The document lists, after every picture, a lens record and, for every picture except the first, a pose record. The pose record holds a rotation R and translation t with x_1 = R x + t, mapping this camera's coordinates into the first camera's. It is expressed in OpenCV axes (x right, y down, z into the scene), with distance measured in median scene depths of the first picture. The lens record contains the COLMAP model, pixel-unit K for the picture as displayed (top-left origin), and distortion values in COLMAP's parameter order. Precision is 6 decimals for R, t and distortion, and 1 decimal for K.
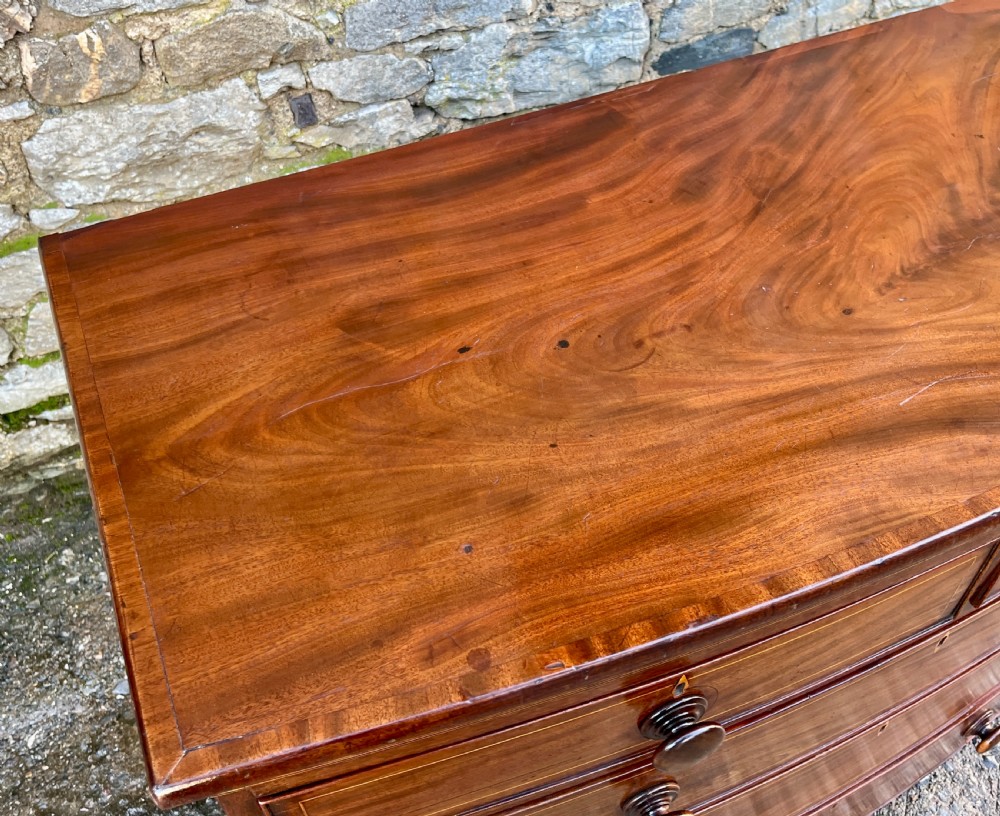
lens RADIAL K [[917.2, 0, 537.5], [0, 917.2, 382.1], [0, 0, 1]] dist [0.019198, 0.000000]
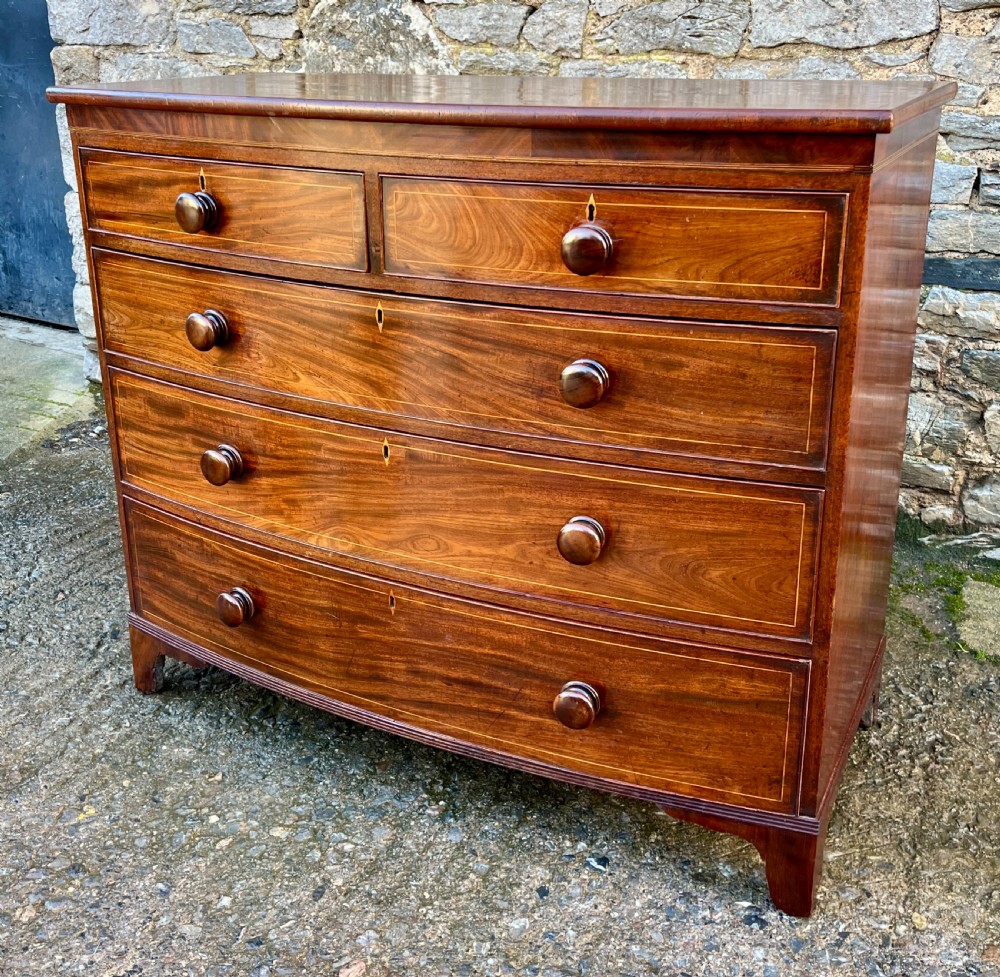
lens RADIAL K [[1110.0, 0, 504.6], [0, 1110.0, 392.4], [0, 0, 1]] dist [0.022850, 0.000000]
pose [[0.587073, 0.245208, -0.771504, 1.758226], [-0.580583, 0.791680, -0.190172, 0.542718], [0.564153, 0.559568, 0.607137, 0.119236]]
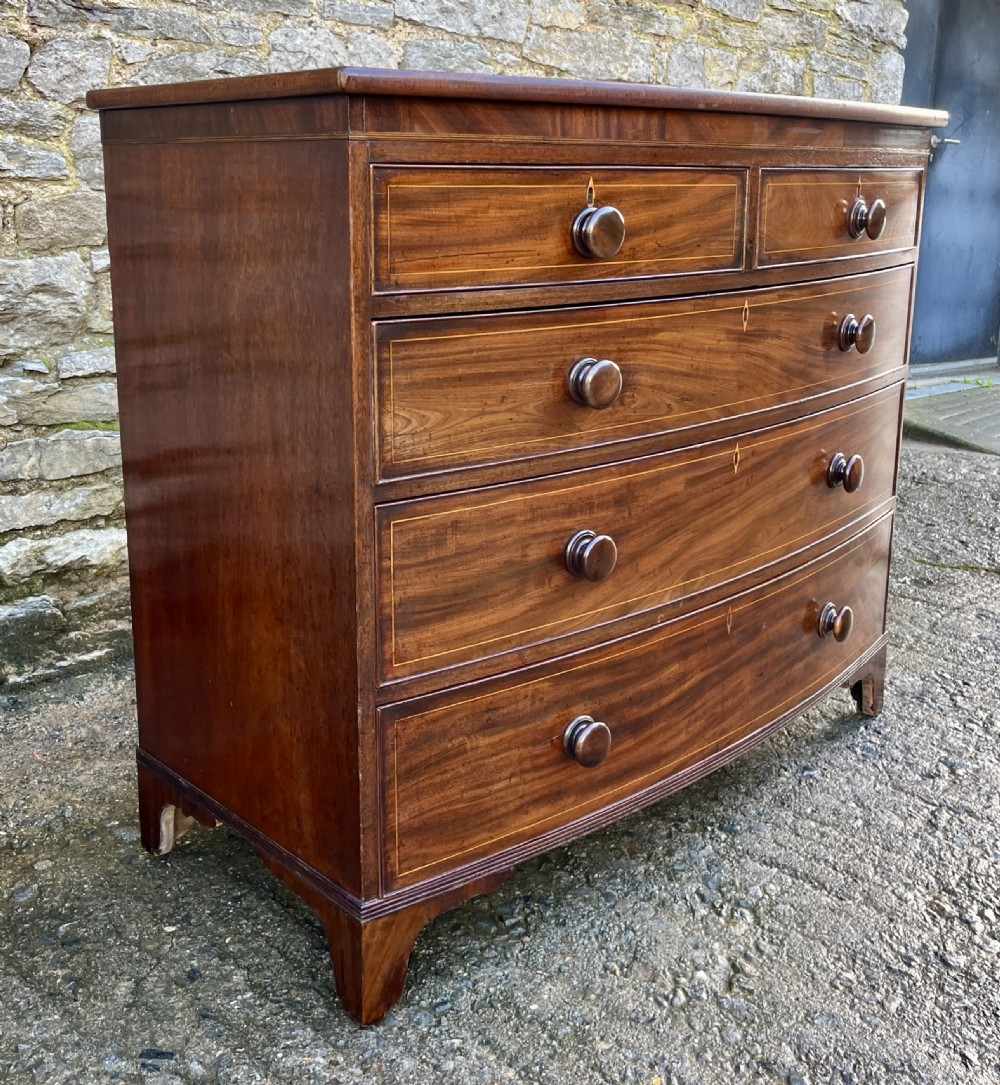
lens RADIAL K [[1173.6, 0, 442.5], [0, 1173.6, 450.9], [0, 0, 1]] dist [0.018996, 0.000000]
pose [[0.962206, -0.067228, 0.263896, -0.462743], [0.200899, 0.829446, -0.521209, 1.197231], [-0.183848, 0.554526, 0.811604, -0.240940]]
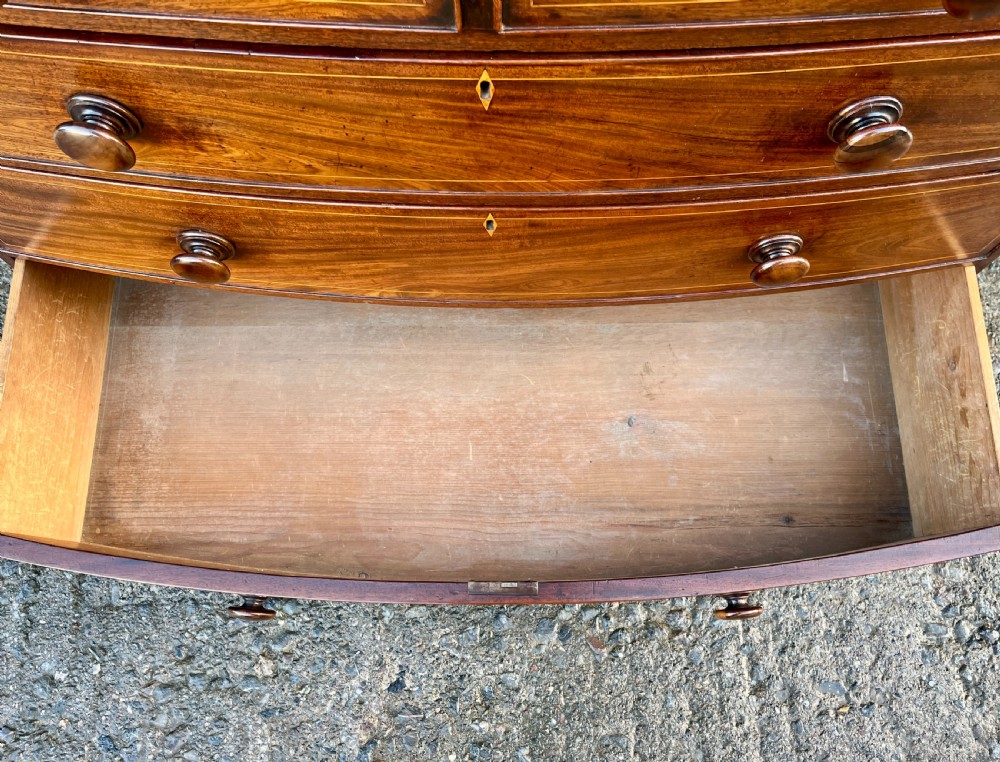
lens RADIAL K [[782.7, 0, 513.2], [0, 782.7, 369.0], [0, 0, 1]] dist [0.029077, -0.021013]
pose [[0.891672, 0.428617, -0.145628, 0.600278], [-0.330075, 0.835761, 0.438809, 0.164097], [0.309792, -0.343206, 0.886701, 0.319525]]
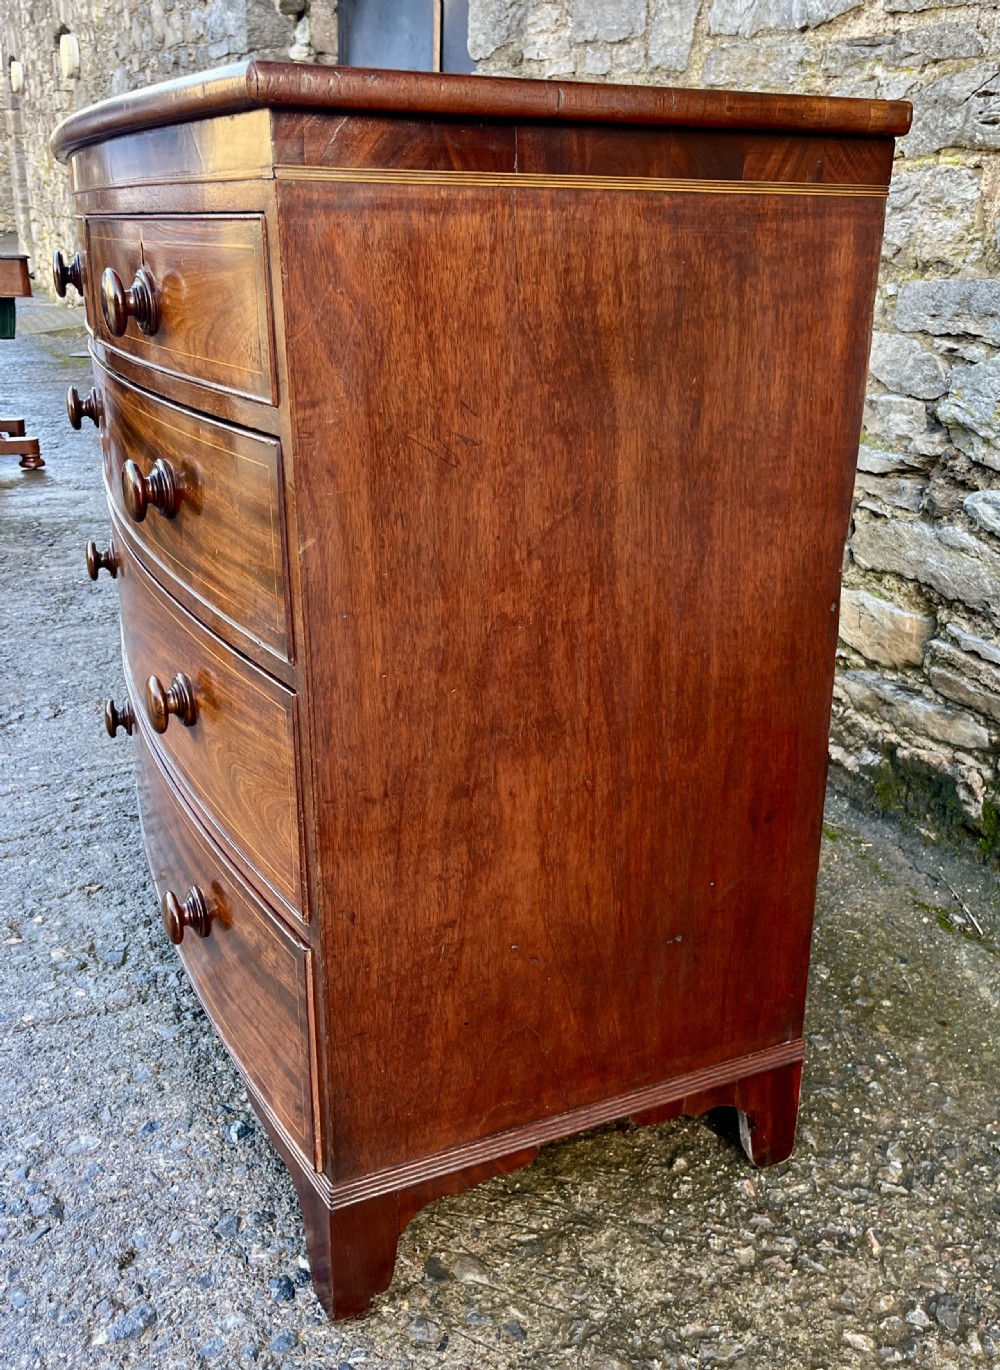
lens RADIAL K [[1176.2, 0, 541.0], [0, 1176.2, 667.0], [0, 0, 1]] dist [0.019351, -0.021087]
pose [[-0.029385, 0.338125, -0.940642, 1.841374], [-0.737943, 0.627413, 0.248584, -0.279471], [0.674224, 0.701445, 0.231080, 1.180983]]
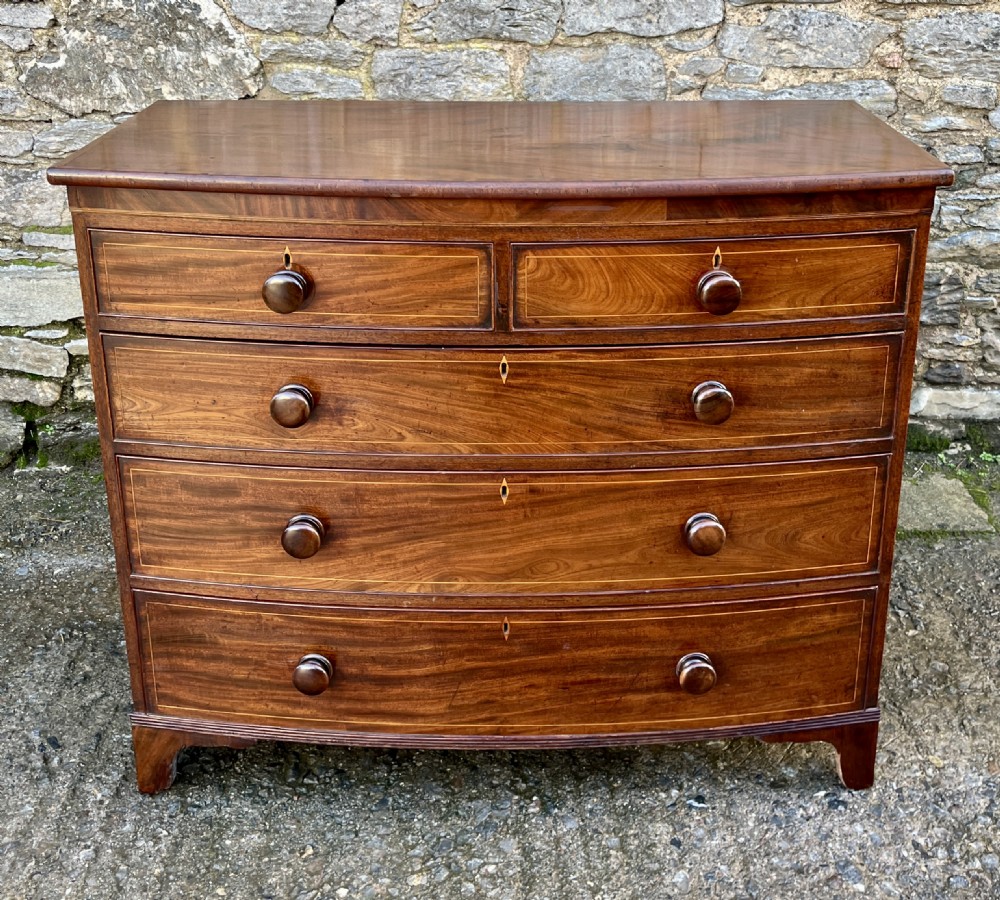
lens RADIAL K [[1176.6, 0, 526.7], [0, 1176.6, 298.6], [0, 0, 1]] dist [0.028836, 0.000000]
pose [[0.897044, 0.142441, -0.418358, 1.165247], [-0.318763, 0.864221, -0.389246, 0.849765], [0.306109, 0.482528, 0.820649, -0.587265]]
